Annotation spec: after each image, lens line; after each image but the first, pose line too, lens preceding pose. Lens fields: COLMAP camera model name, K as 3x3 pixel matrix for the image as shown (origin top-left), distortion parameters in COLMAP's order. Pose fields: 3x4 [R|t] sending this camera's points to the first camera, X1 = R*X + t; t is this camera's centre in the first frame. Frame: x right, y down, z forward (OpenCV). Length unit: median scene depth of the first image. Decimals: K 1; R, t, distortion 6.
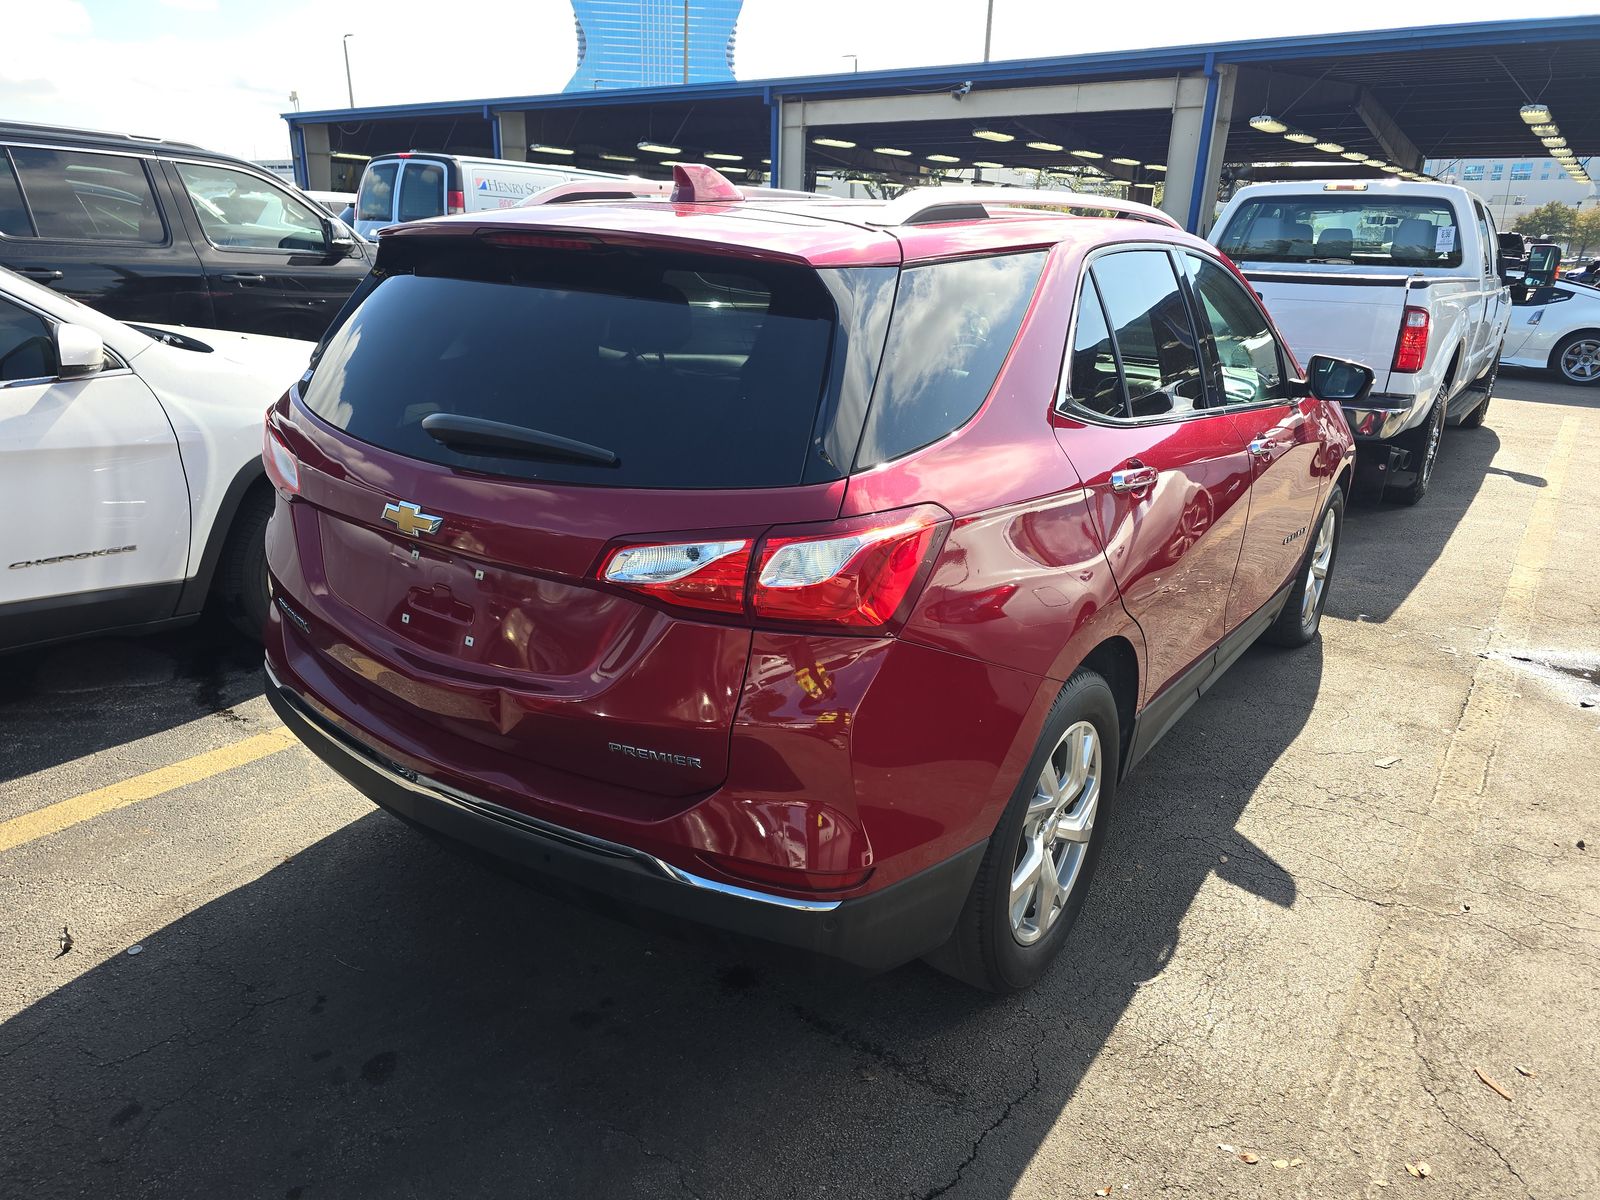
lens RADIAL K [[1079.9, 0, 801.4], [0, 1079.9, 604.4], [0, 0, 1]] dist [0.031721, -0.026543]
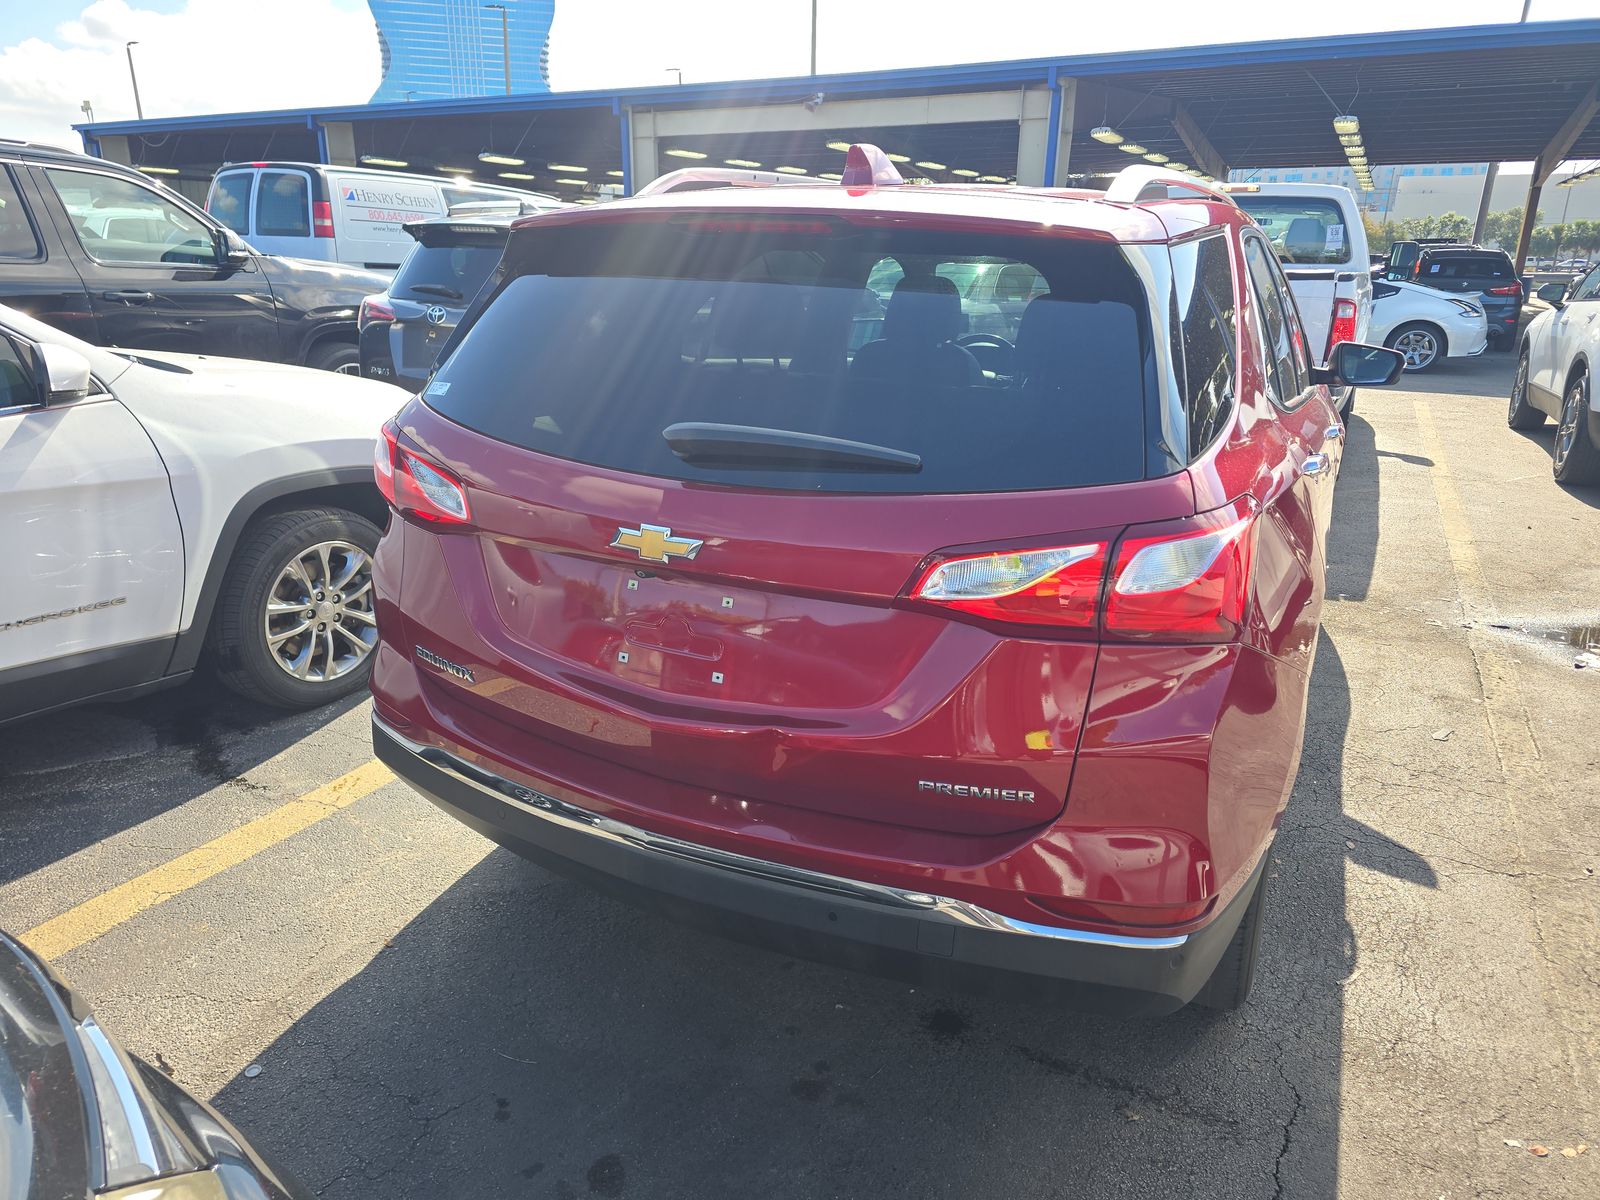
lens RADIAL K [[1079.9, 0, 797.8], [0, 1079.9, 603.3], [0, 0, 1]] dist [0.031721, -0.026543]
pose [[0.988200, -0.060713, 0.140624, -0.203553], [0.062412, 0.998021, -0.007704, -0.009172], [-0.139878, 0.016390, 0.990033, 0.067476]]
